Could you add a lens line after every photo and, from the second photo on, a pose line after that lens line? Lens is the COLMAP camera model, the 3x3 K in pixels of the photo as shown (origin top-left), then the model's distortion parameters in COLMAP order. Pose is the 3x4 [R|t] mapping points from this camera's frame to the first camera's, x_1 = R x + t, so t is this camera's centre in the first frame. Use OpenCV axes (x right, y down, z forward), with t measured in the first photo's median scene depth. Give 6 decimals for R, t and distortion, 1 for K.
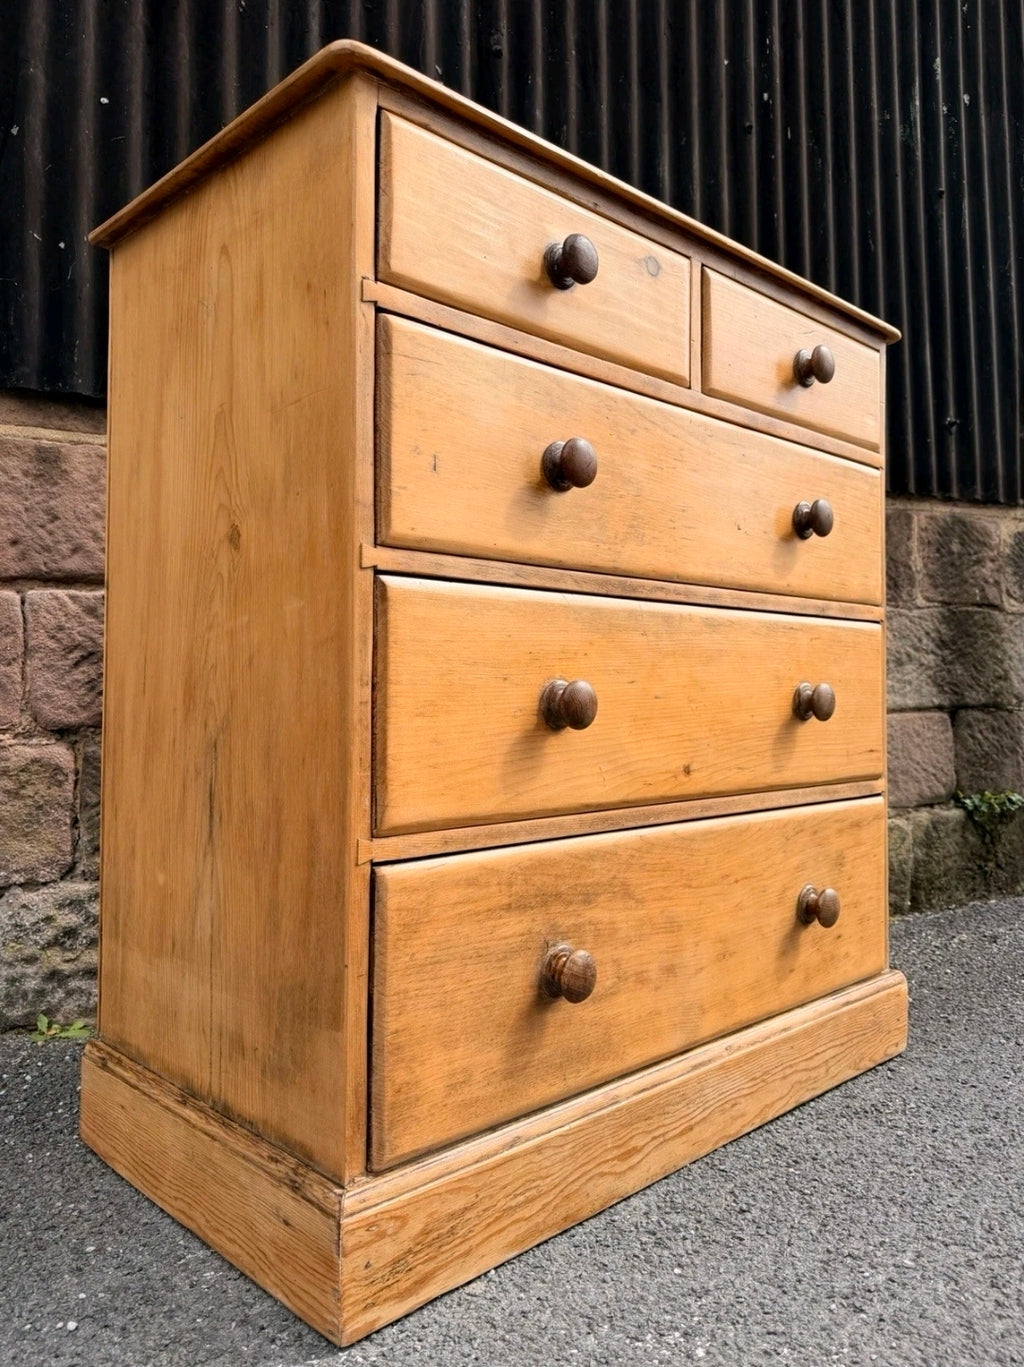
lens RADIAL K [[1024.4, 0, 509.2], [0, 1024.4, 654.9], [0, 0, 1]] dist [0.022252, -0.040385]
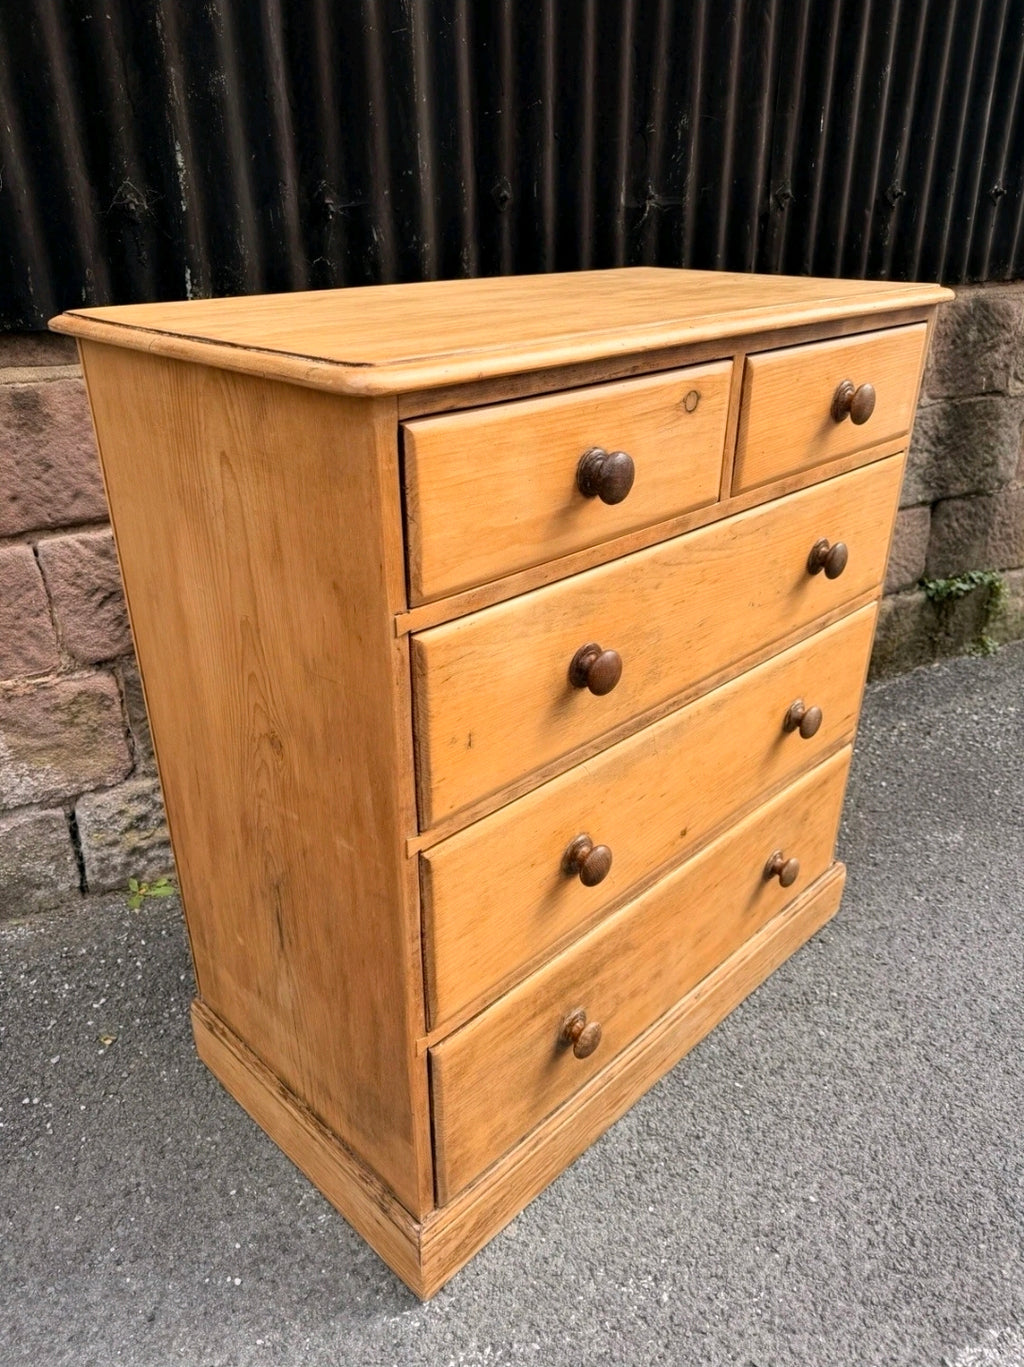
lens RADIAL K [[975.3, 0, 506.8], [0, 975.3, 675.1], [0, 0, 1]] dist [-0.000999, -0.006440]
pose [[0.999794, -0.012579, 0.015940, -0.035694], [0.003581, 0.881936, 0.471356, -0.505794], [-0.019987, -0.471201, 0.881799, 0.115644]]
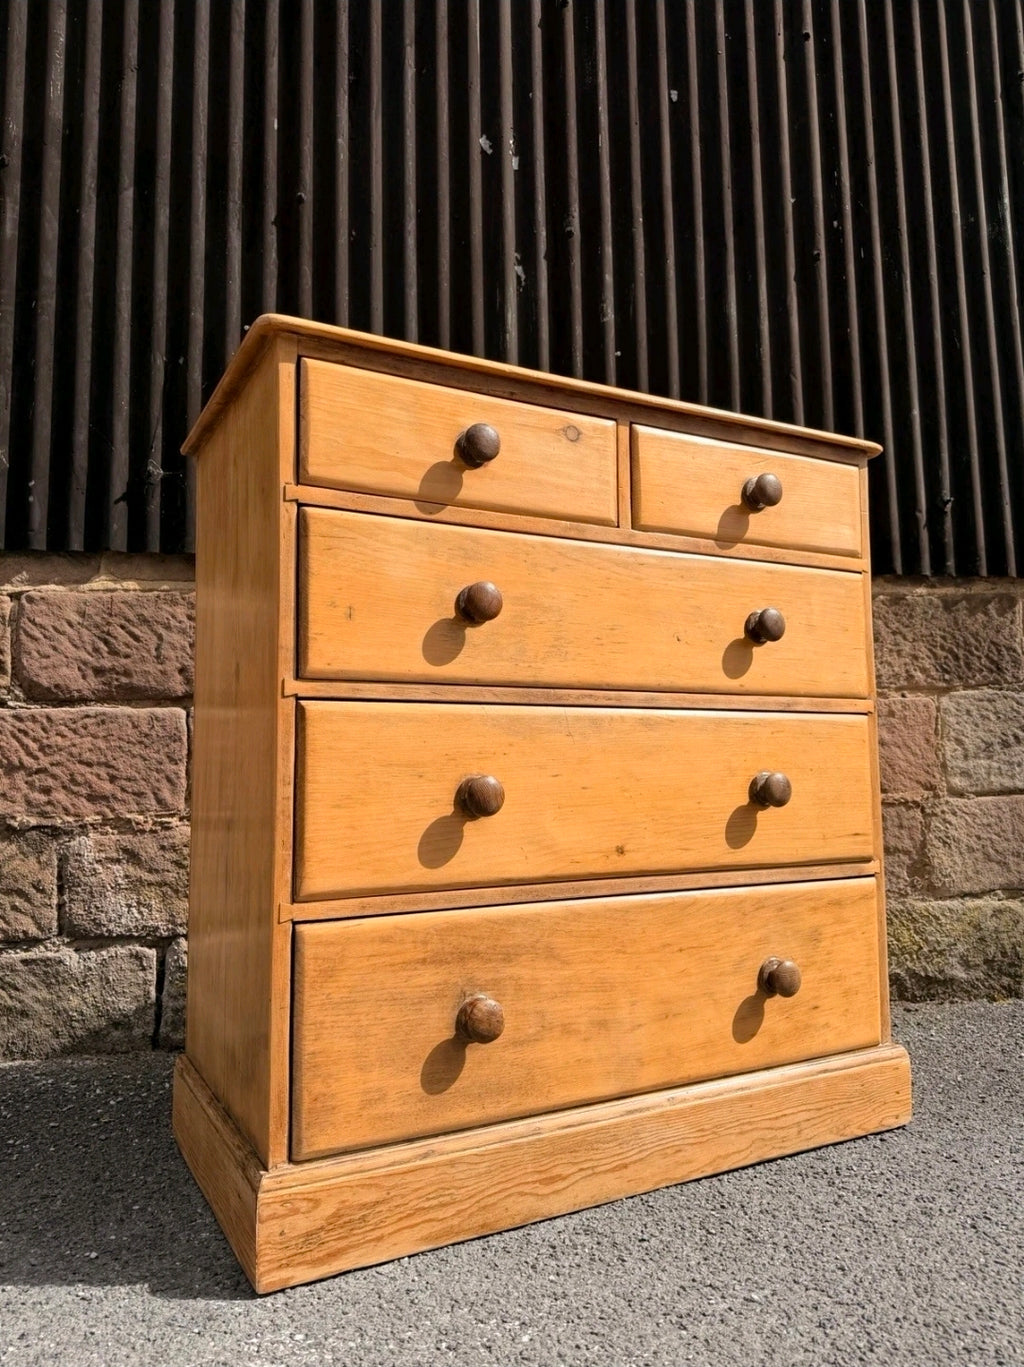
lens RADIAL K [[961.2, 0, 512.0], [0, 961.2, 683.5], [0, 0, 1]] dist [0.030464, -0.049928]
pose [[0.962646, -0.036850, -0.268242, 0.323219], [0.022119, 0.998087, -0.057738, -0.015653], [0.269857, 0.049648, 0.961620, -0.086408]]
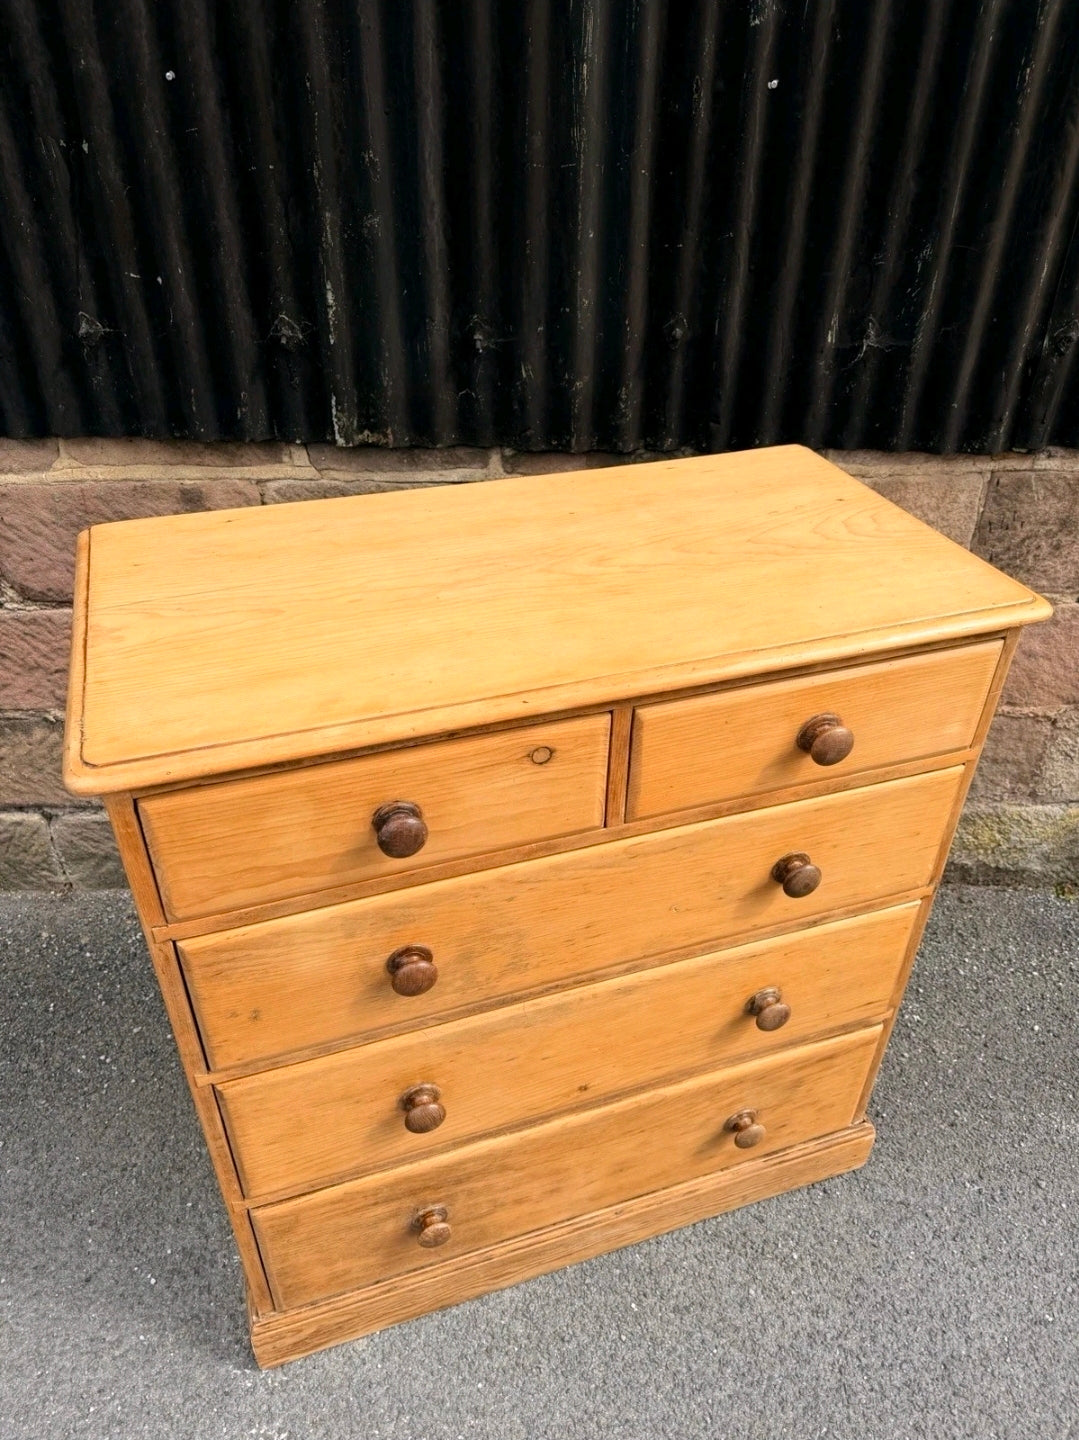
lens RADIAL K [[1022.6, 0, 541.1], [0, 1022.6, 720.2], [0, 0, 1]] dist [0.000493, -0.008094]
pose [[0.906951, 0.247439, -0.340903, 0.381923], [0.003321, 0.805065, 0.593178, -0.817651], [0.421224, -0.539115, 0.729332, 0.331783]]
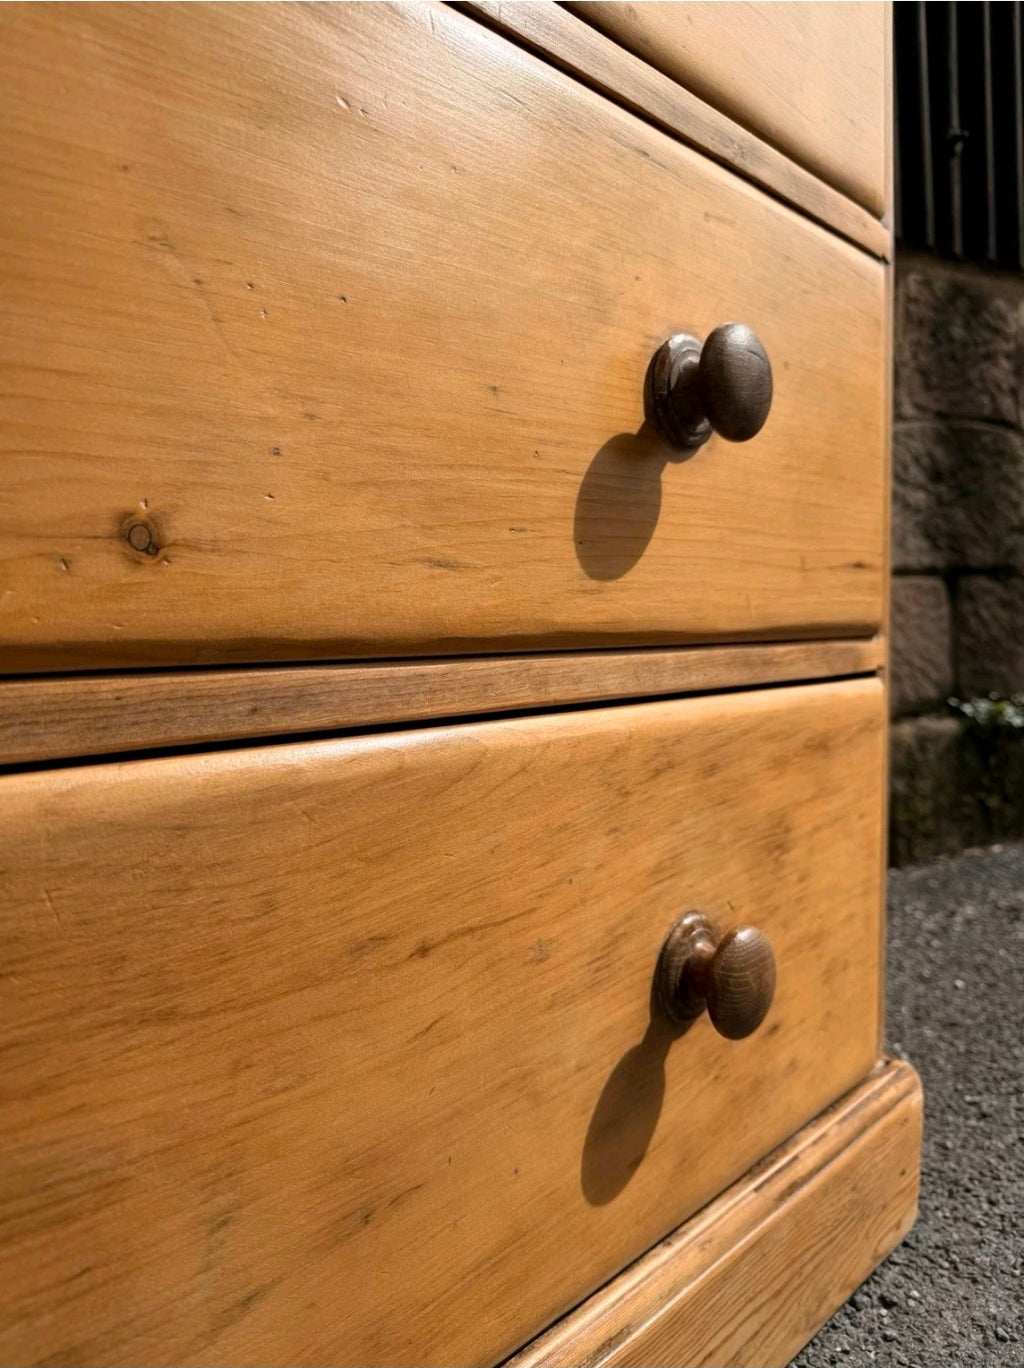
lens RADIAL K [[990.4, 0, 514.1], [0, 990.4, 685.3], [0, 0, 1]] dist [-0.005134, -0.023835]
pose [[0.998971, -0.020162, 0.040637, 0.226798], [0.016141, 0.995158, 0.096951, 0.114391], [-0.042395, -0.096195, 0.994459, 0.693996]]
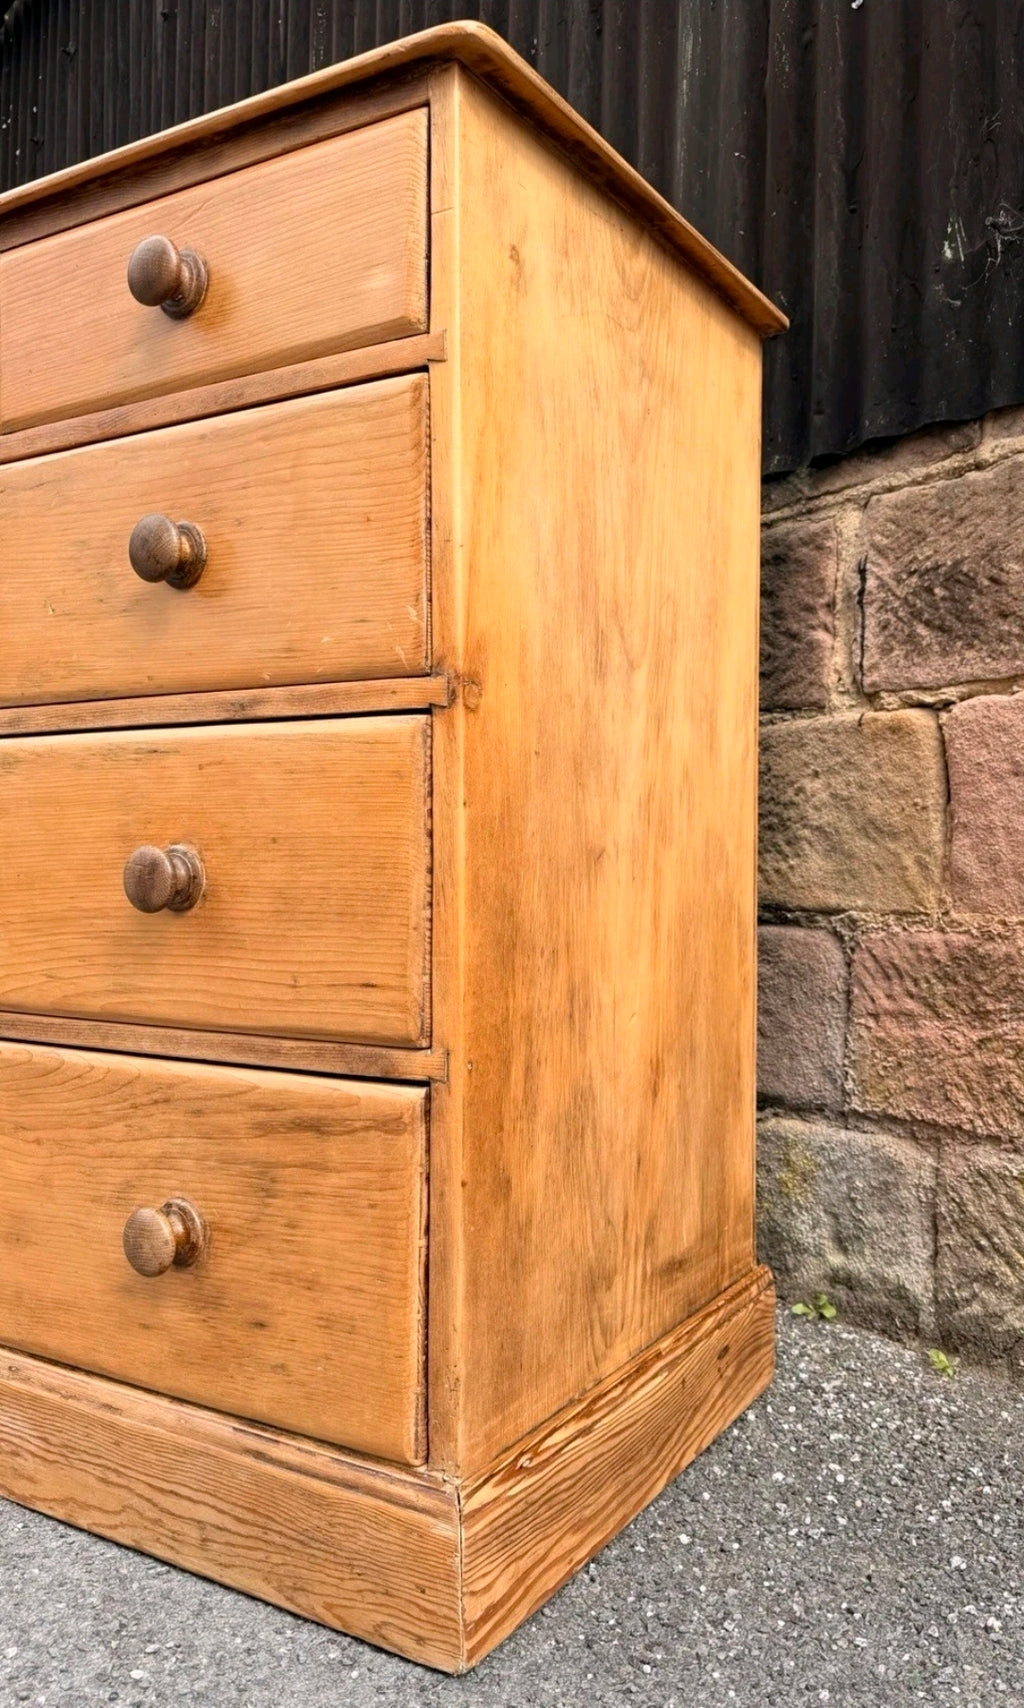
lens RADIAL K [[1242.9, 0, 667.8], [0, 1242.9, 856.4], [0, 0, 1]] dist [0.040727, -0.064374]
pose [[0.312813, 0.003676, -0.949808, 1.078190], [0.030918, 0.999423, 0.014051, 0.034041], [0.949311, -0.033762, 0.312519, 1.088803]]
